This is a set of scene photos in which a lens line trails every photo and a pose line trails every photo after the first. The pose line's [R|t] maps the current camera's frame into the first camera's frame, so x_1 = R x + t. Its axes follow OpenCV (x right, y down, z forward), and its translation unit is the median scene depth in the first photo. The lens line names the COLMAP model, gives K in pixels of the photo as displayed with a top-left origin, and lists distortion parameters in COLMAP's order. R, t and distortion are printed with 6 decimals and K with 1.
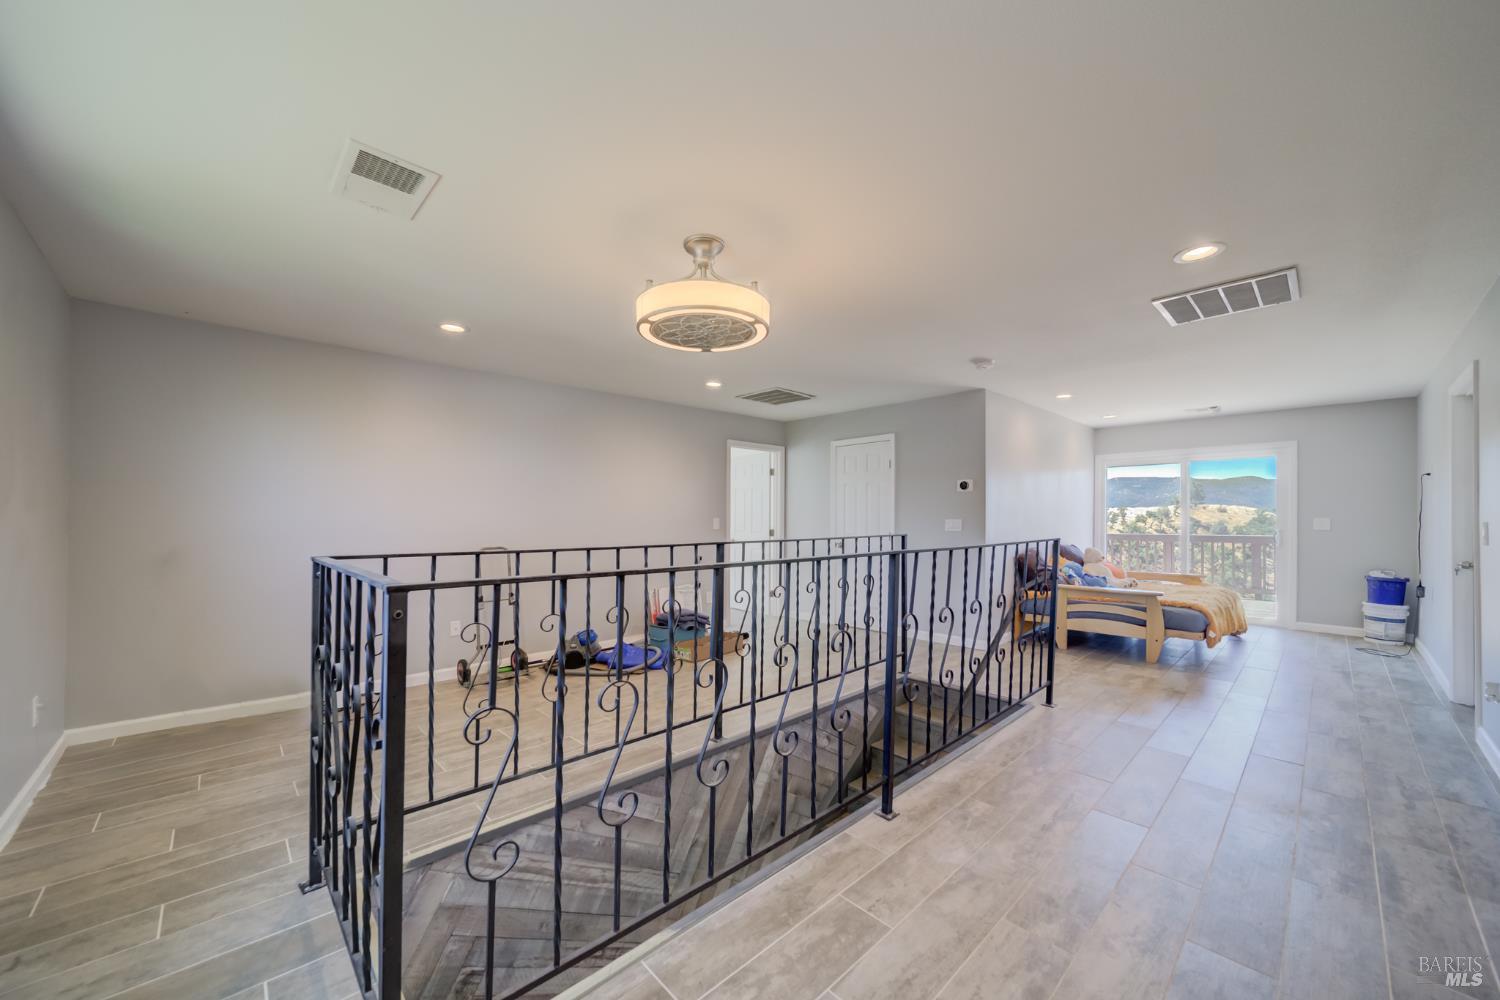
lens RADIAL K [[560.9, 0, 755.9], [0, 560.9, 521.2], [0, 0, 1]] dist [-0.000524, -0.000136]
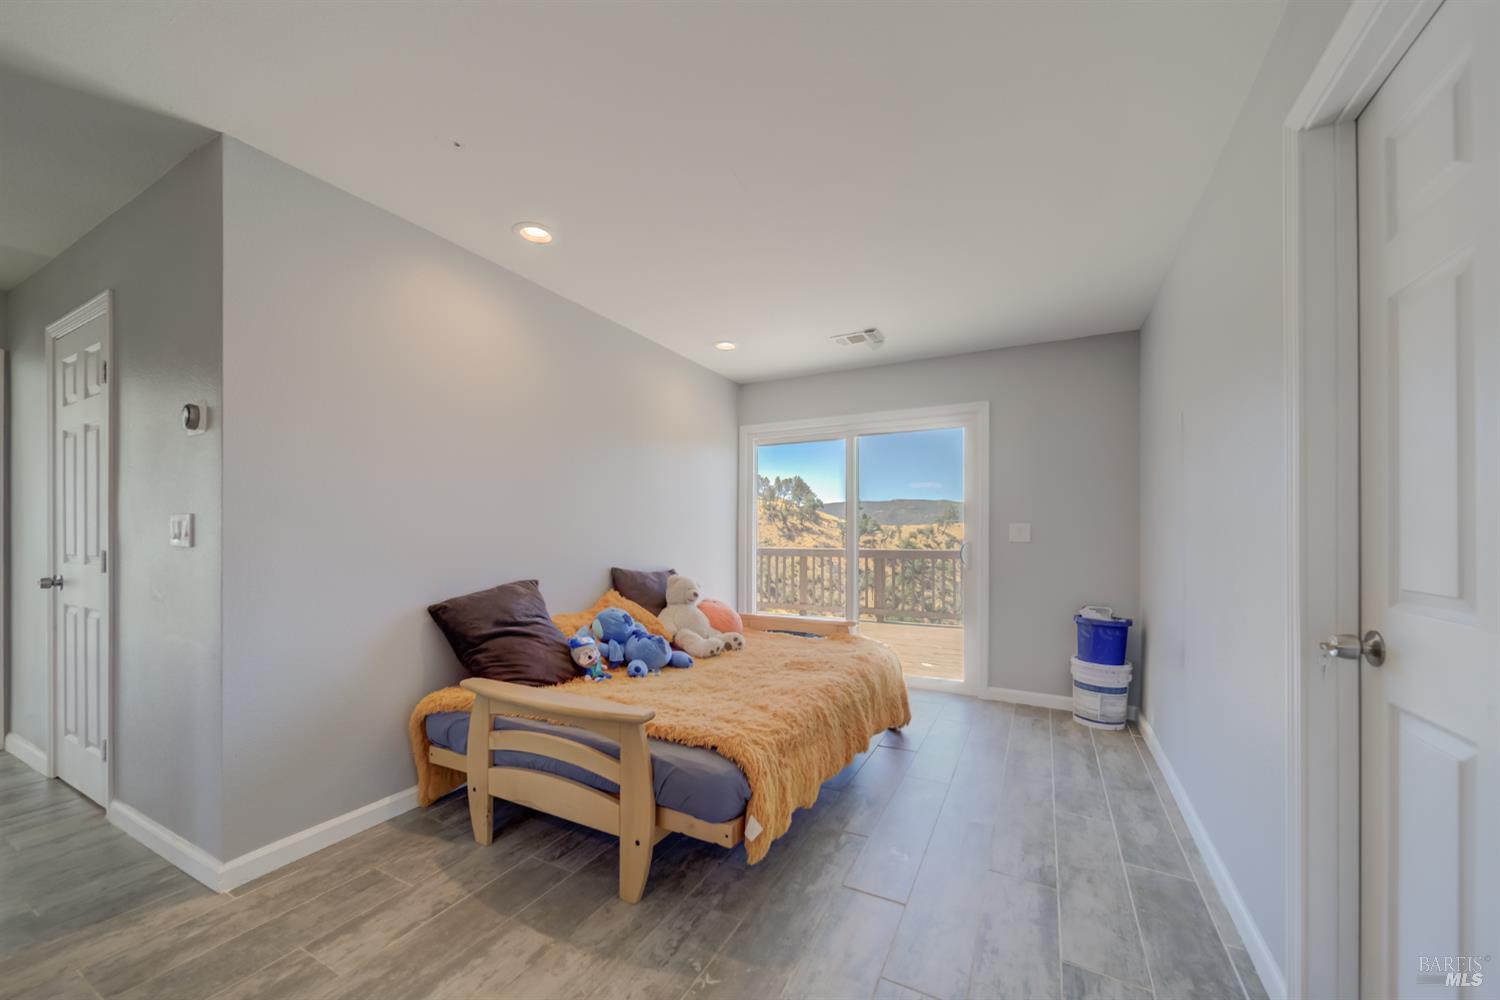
lens RADIAL K [[559.1, 0, 742.7], [0, 559.1, 536.8], [0, 0, 1]] dist [0.000356, 0.000033]
pose [[0.953878, 0.000526, 0.300194, 0.542489], [-0.000347, 1.000000, -0.000650, 0.010542], [-0.300195, 0.000516, 0.953878, 0.511484]]
